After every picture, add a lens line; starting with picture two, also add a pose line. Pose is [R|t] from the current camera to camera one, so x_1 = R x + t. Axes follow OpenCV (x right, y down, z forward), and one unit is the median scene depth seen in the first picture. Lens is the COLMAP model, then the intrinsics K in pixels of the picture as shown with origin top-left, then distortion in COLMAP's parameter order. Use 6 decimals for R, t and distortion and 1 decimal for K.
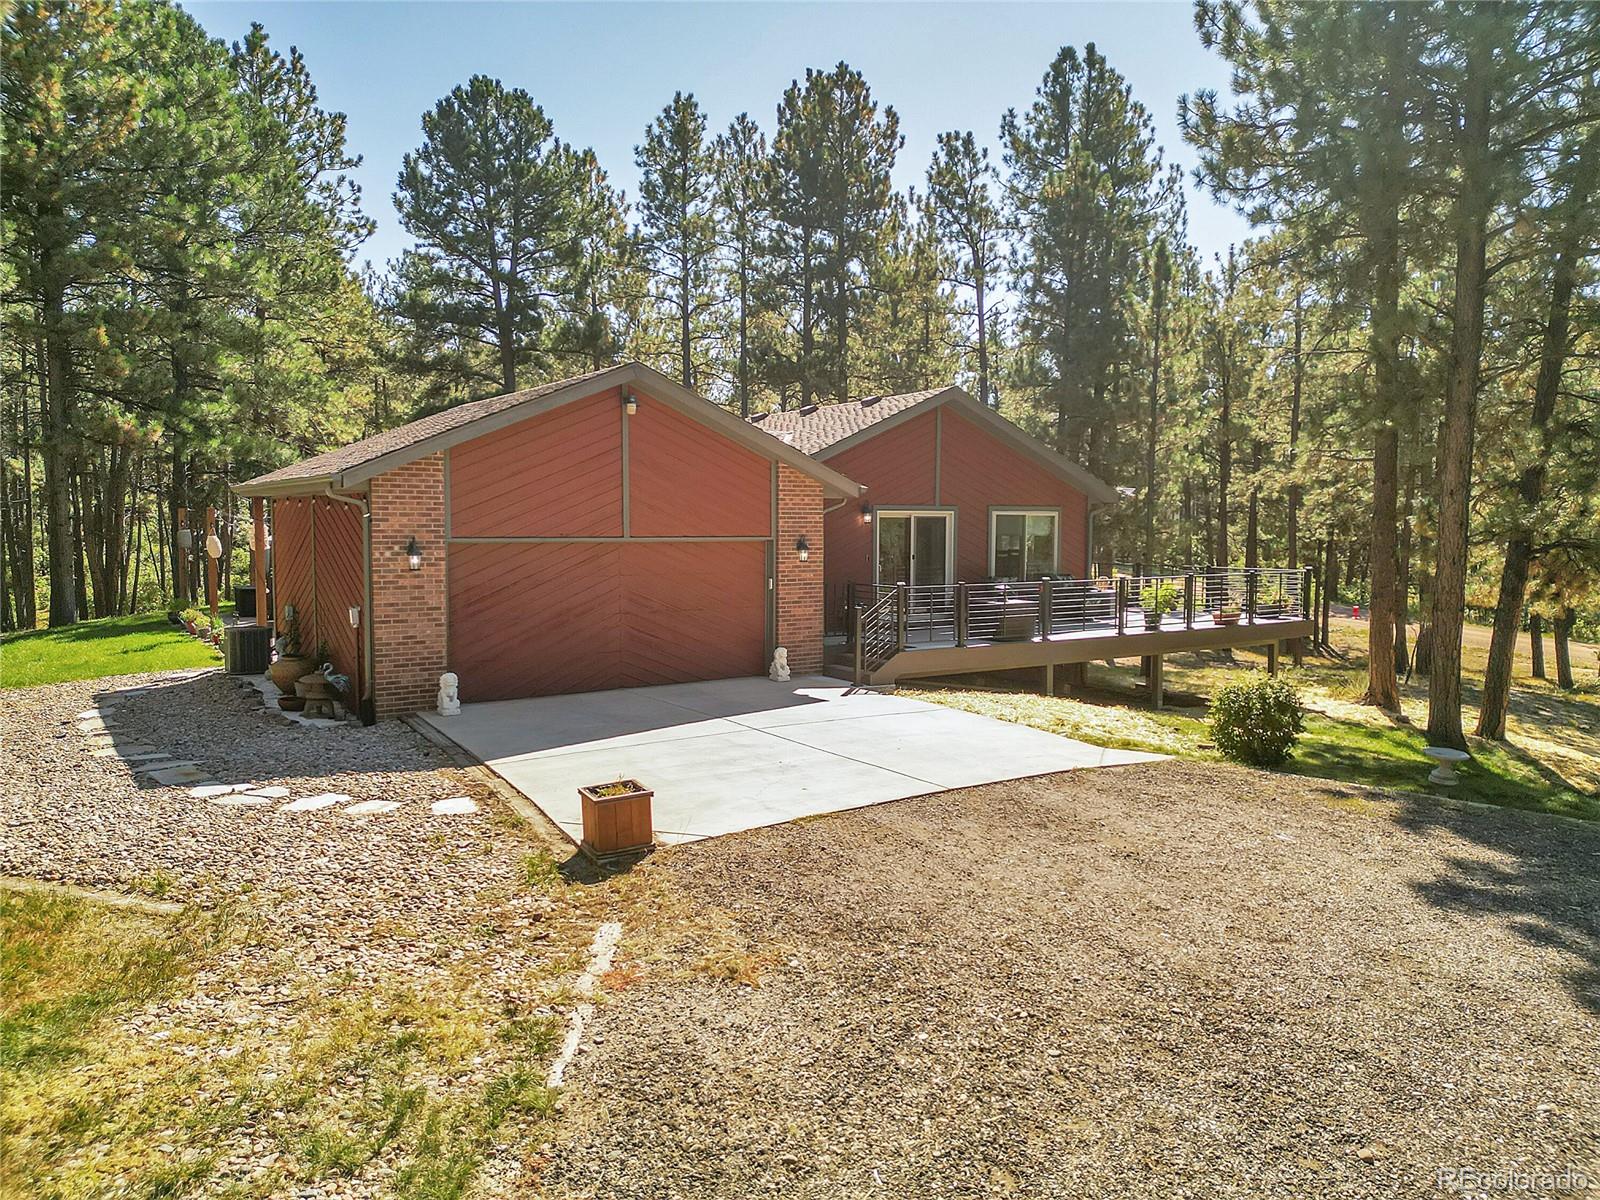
lens RADIAL K [[1122.9, 0, 797.2], [0, 1122.9, 587.4], [0, 0, 1]] dist [0.086084, -0.096910]
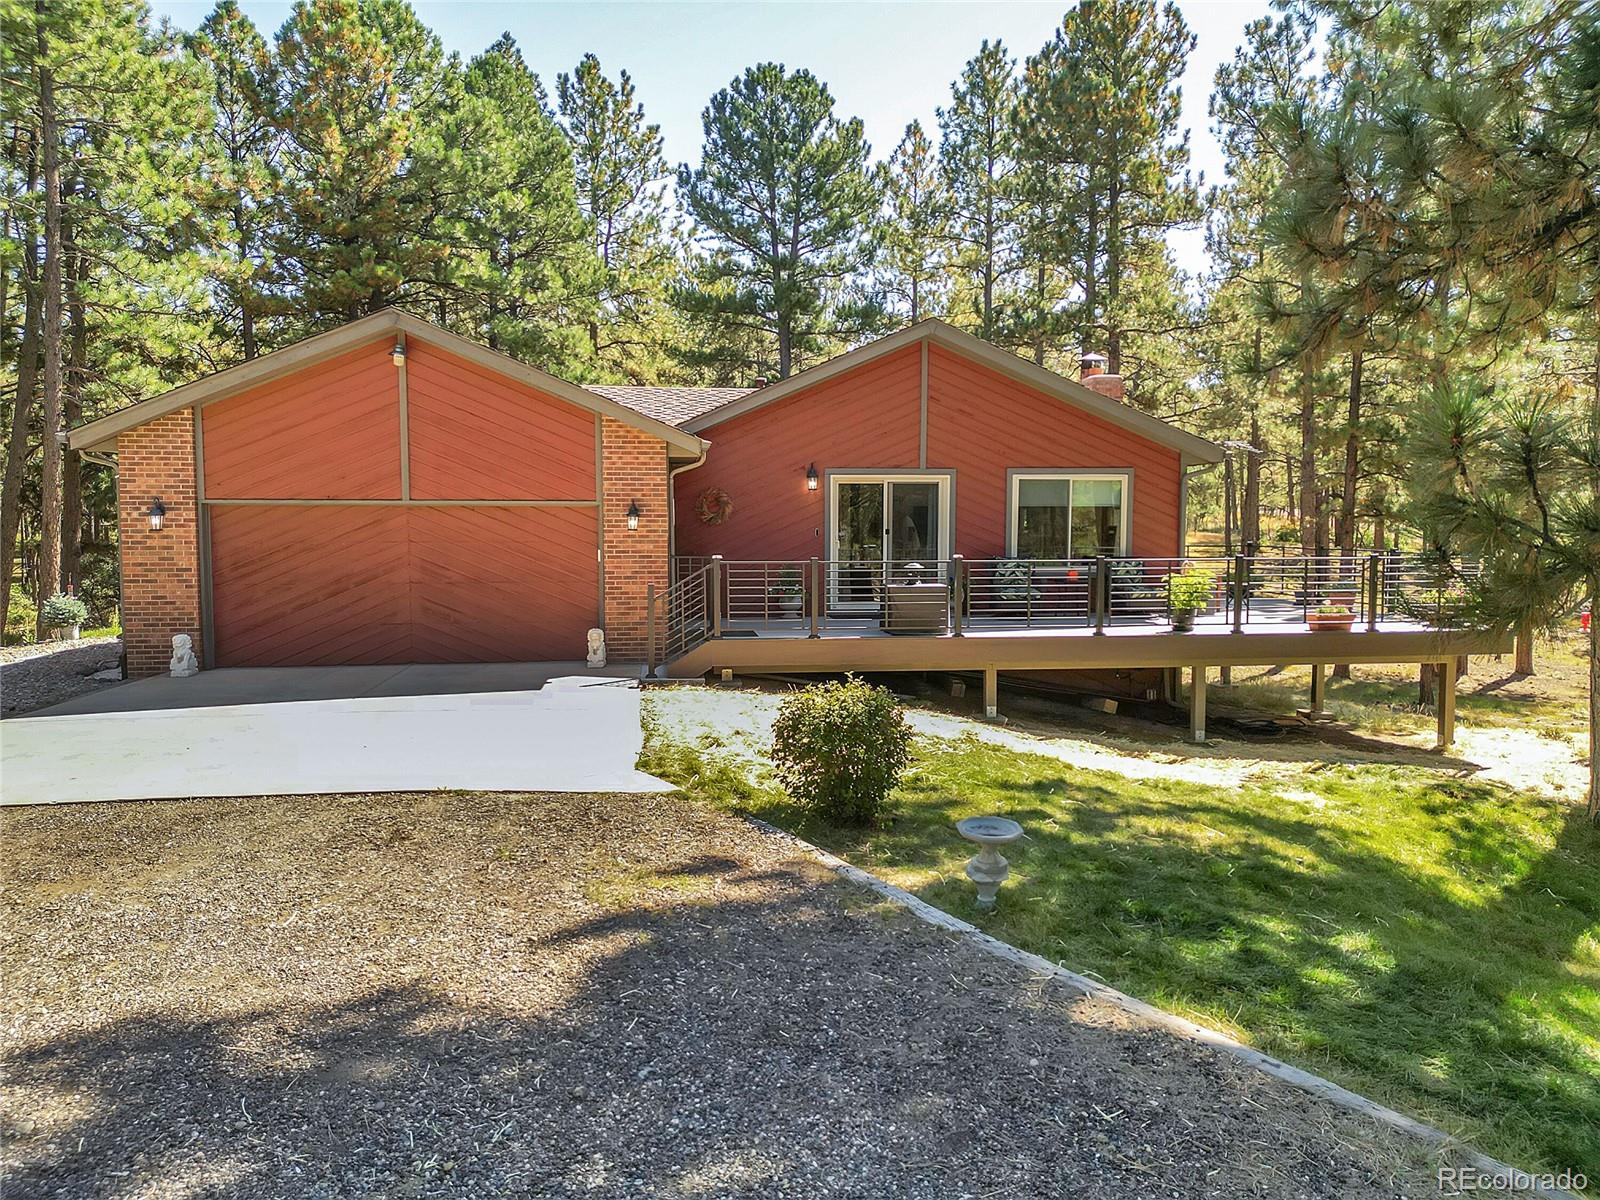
lens RADIAL K [[1122.9, 0, 797.2], [0, 1122.9, 587.4], [0, 0, 1]] dist [0.086084, -0.096910]
pose [[0.888211, 0.024784, -0.458767, 0.510833], [-0.023973, 0.999684, 0.007592, 0.011209], [0.458811, 0.004255, 0.888524, 0.289062]]
